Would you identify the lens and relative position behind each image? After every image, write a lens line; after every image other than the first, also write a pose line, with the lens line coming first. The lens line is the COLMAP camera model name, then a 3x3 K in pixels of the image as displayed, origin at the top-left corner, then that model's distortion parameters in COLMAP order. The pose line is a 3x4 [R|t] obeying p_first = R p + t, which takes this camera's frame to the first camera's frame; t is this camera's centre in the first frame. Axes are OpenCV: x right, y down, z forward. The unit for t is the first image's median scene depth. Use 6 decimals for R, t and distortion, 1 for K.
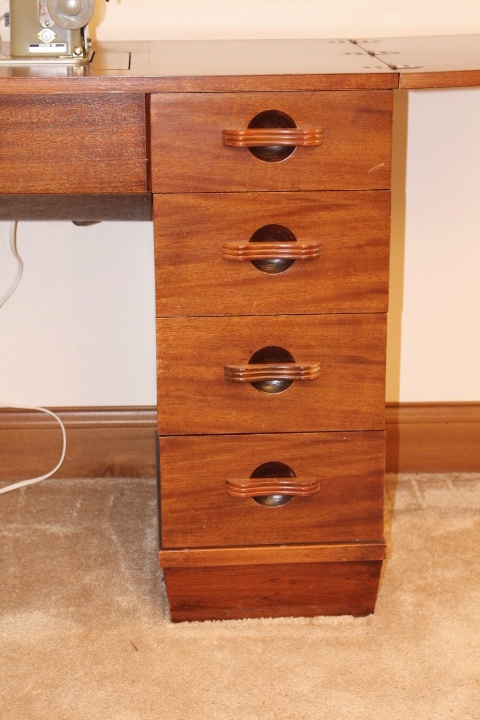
lens RADIAL K [[1439.1, 0, 240.0], [0, 1439.1, 360.0], [0, 0, 1]] dist [0.001122, 0.072412]
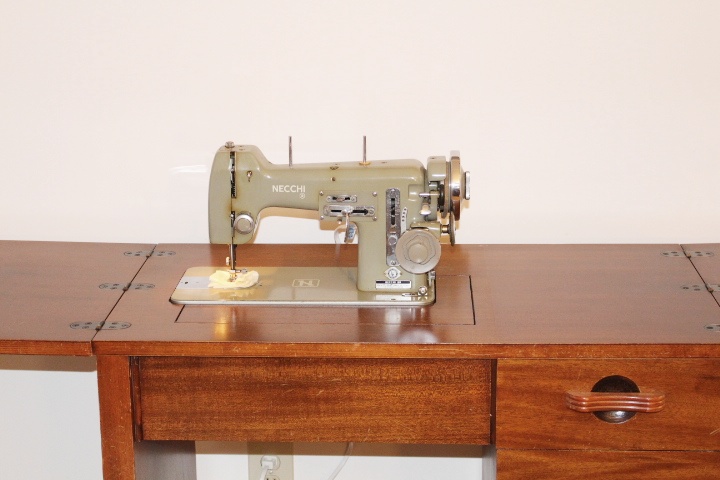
lens RADIAL K [[1439.1, 0, 360.0], [0, 1439.1, 240.0], [0, 0, 1]] dist [0.001122, 0.072412]
pose [[0.994013, 0.018710, -0.107644, -0.047331], [-0.023603, 0.998737, -0.044358, -0.207906], [0.106678, 0.046633, 0.993199, -0.038908]]
